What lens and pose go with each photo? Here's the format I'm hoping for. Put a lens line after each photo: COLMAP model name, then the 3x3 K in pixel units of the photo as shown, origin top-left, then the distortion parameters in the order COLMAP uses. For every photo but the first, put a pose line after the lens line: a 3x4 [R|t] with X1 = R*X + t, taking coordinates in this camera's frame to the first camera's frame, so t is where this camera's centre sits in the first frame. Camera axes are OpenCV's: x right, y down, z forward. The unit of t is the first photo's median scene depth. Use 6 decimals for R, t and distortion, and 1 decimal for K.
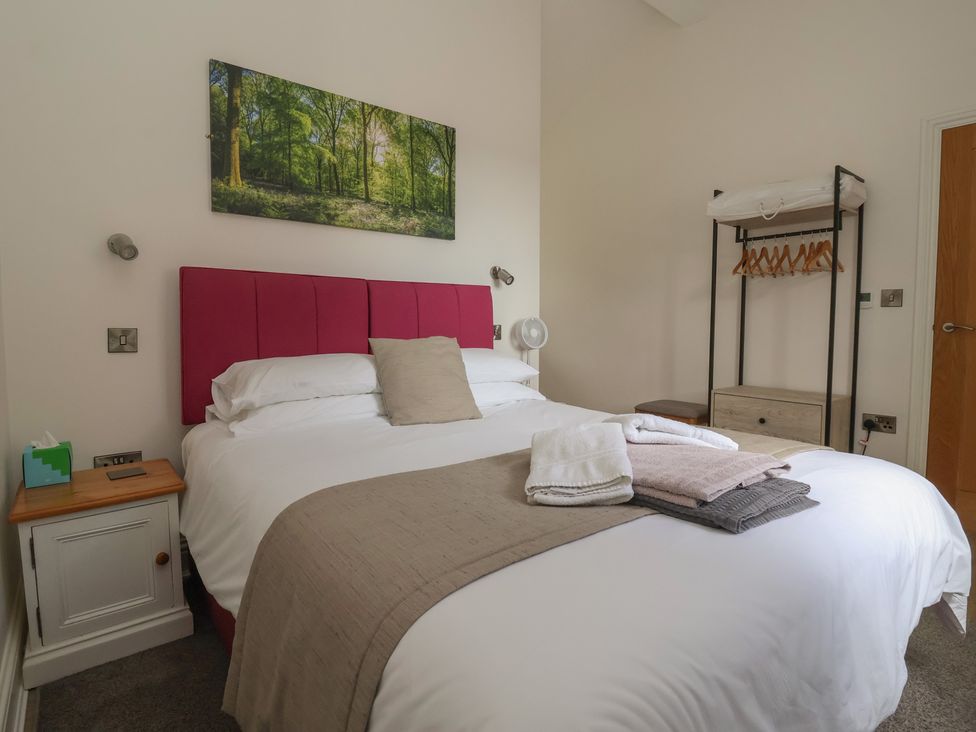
lens RADIAL K [[509.7, 0, 489.7], [0, 509.7, 359.6], [0, 0, 1]] dist [-0.004982, -0.008485]
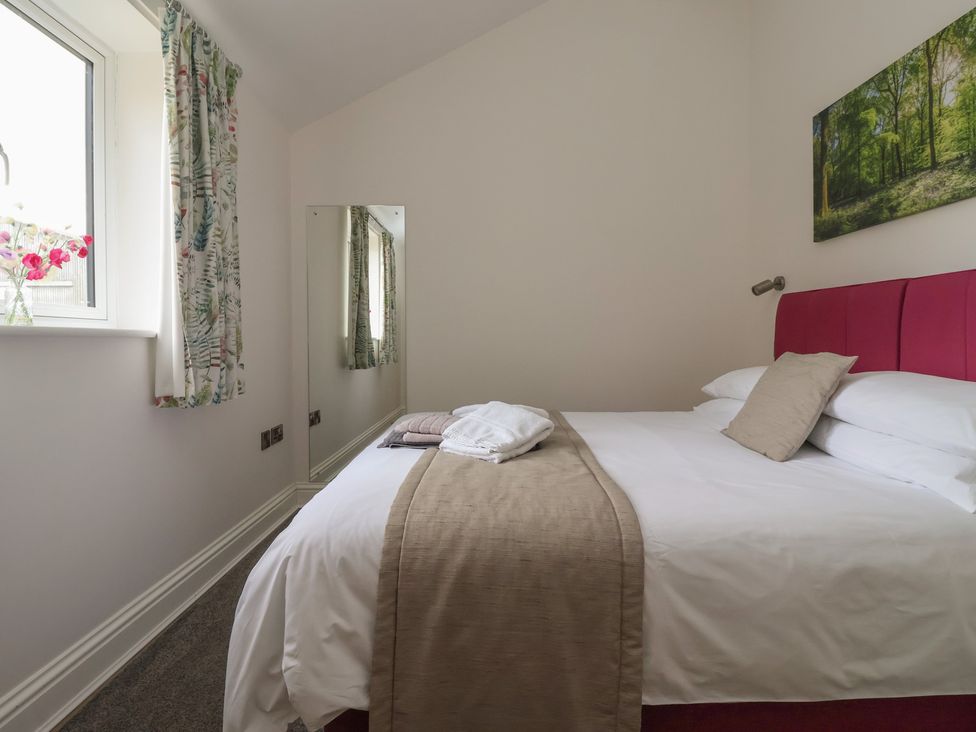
lens RADIAL K [[509.7, 0, 487.5], [0, 509.7, 363.8], [0, 0, 1]] dist [-0.004982, -0.008485]
pose [[-0.622076, 0.032058, -0.782300, 0.757016], [-0.062852, 0.993892, 0.090708, -0.063074], [0.780430, 0.105597, -0.616261, 1.024133]]
